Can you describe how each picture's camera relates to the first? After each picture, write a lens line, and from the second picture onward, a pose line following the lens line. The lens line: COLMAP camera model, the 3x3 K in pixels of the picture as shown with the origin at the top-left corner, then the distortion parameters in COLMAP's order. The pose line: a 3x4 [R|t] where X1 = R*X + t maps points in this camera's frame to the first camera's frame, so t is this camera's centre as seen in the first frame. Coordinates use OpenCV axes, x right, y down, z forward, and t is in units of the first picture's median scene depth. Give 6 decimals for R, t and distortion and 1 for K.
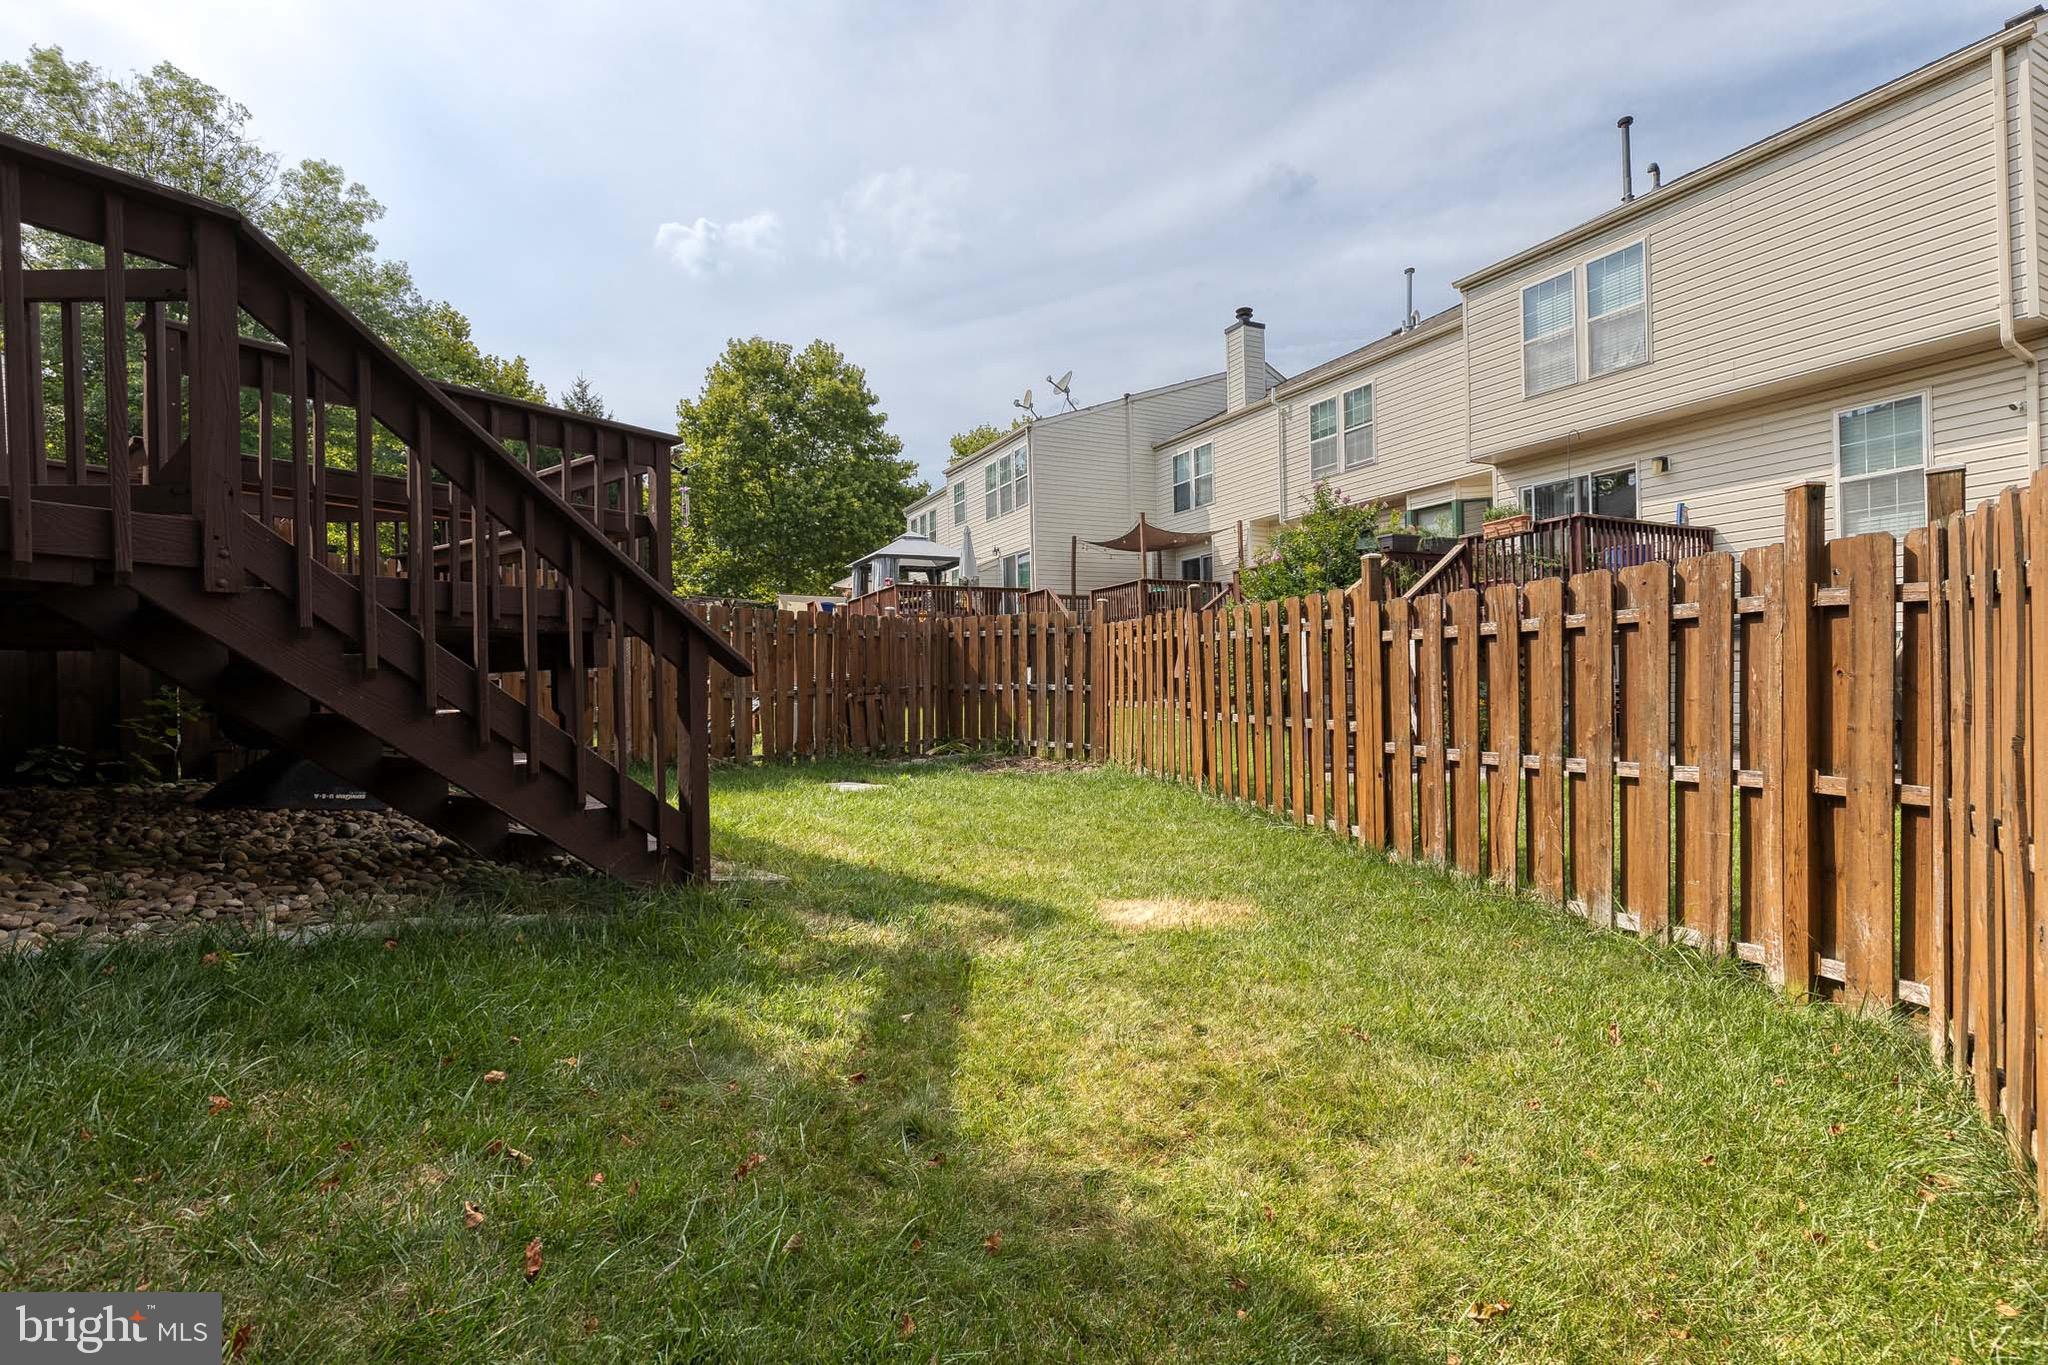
lens RADIAL K [[939.8, 0, 1024.0], [0, 939.8, 672.5], [0, 0, 1]] dist [0.008572, -0.000479]
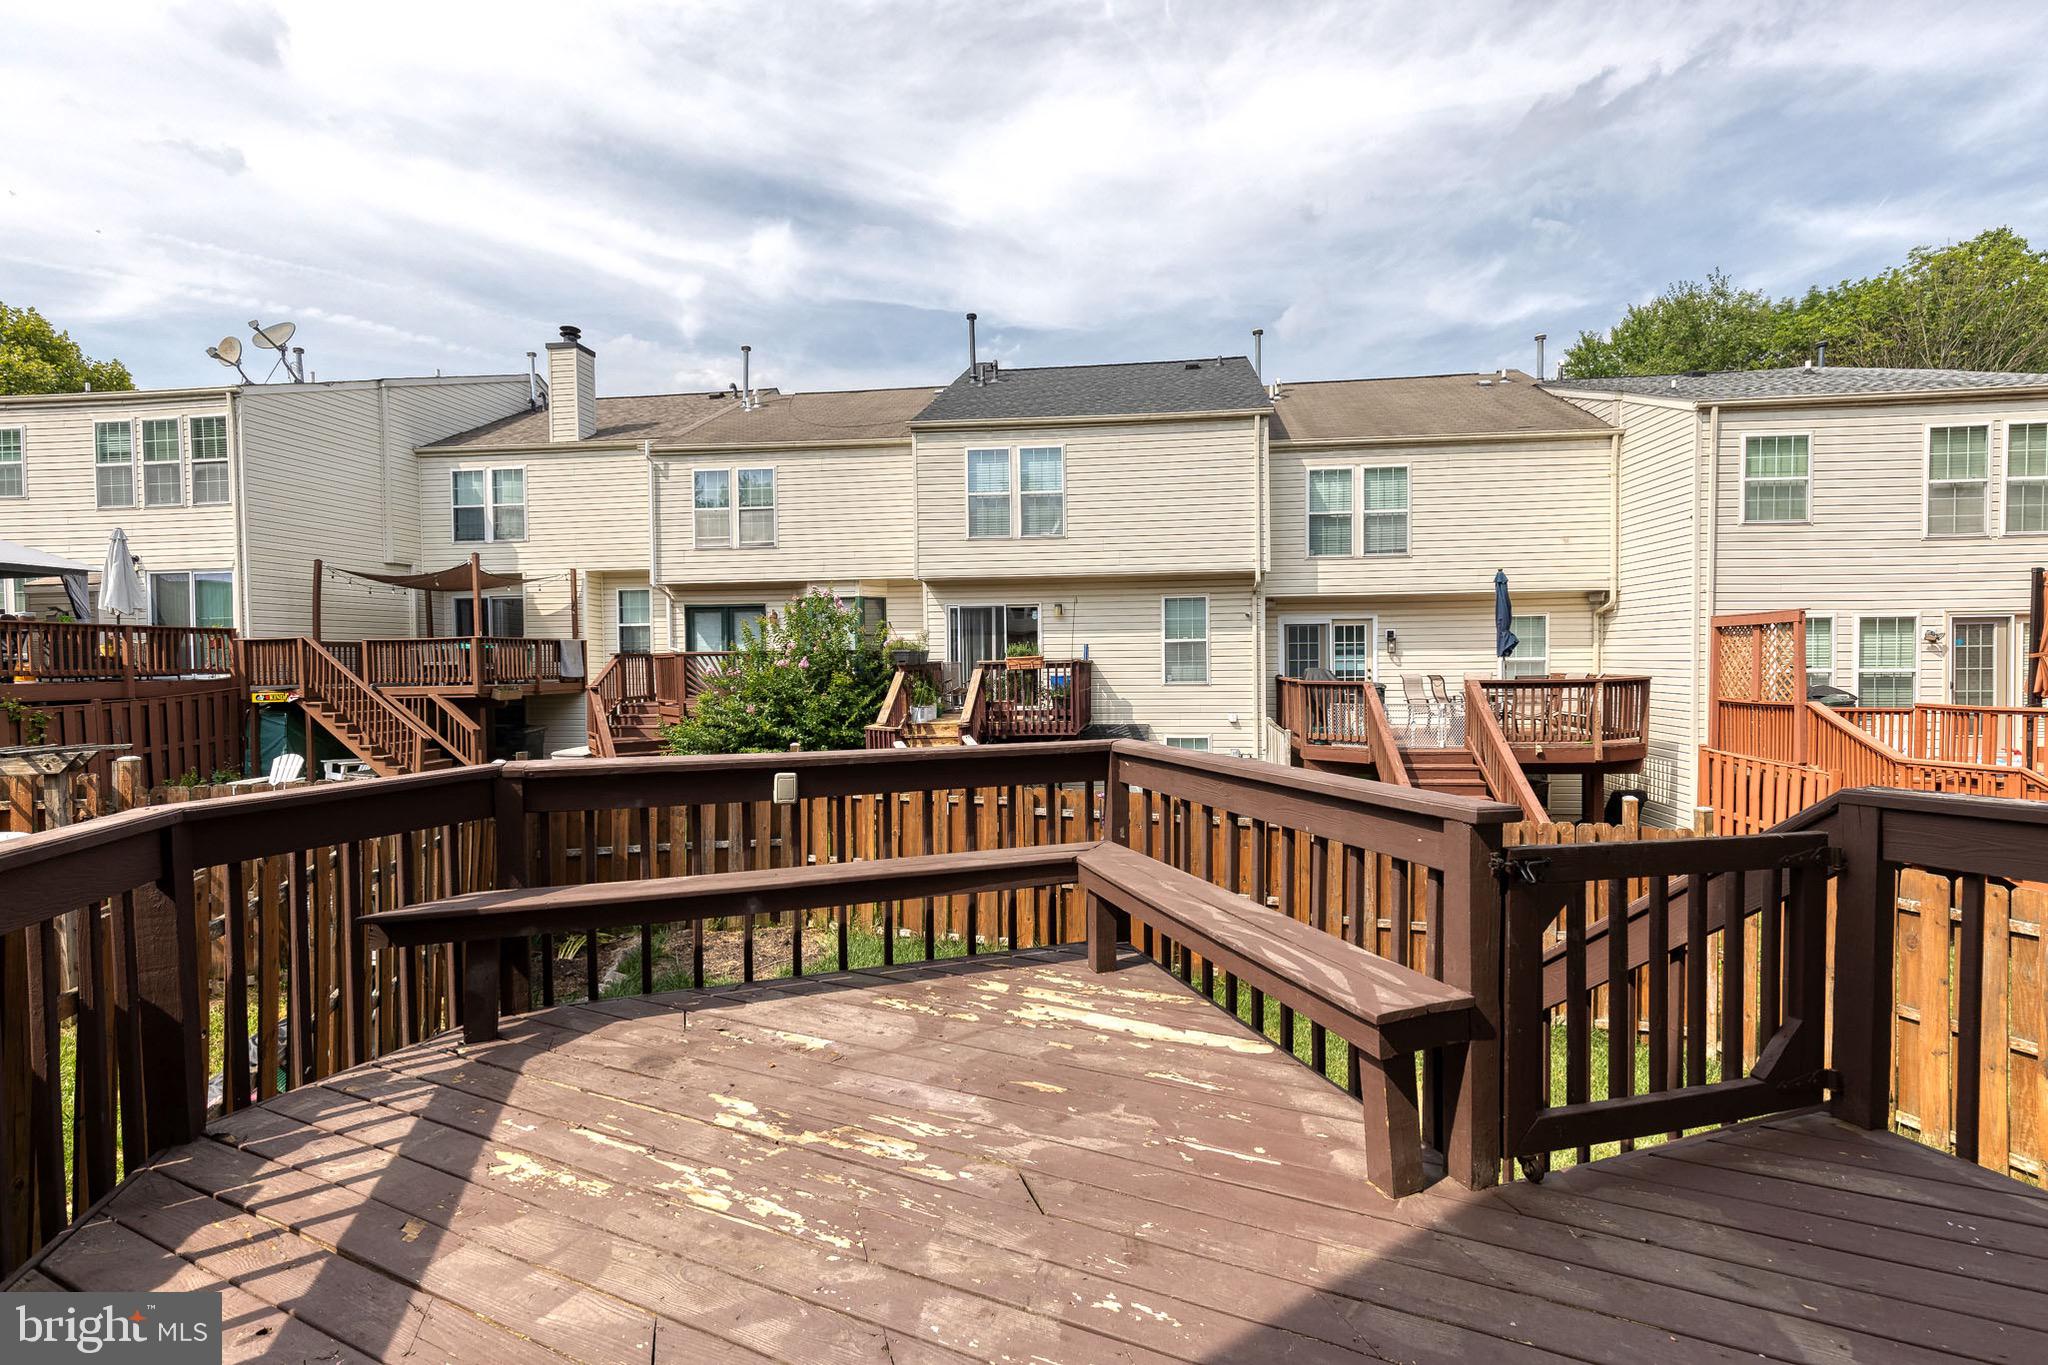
lens RADIAL K [[920.2, 0, 1030.4], [0, 920.2, 683.5], [0, 0, 1]] dist [0.010927, -0.000164]
pose [[0.559062, -0.007114, 0.829096, -0.245854], [-0.011437, 0.999802, 0.016291, -0.071206], [-0.829047, -0.018590, 0.558870, 0.151500]]
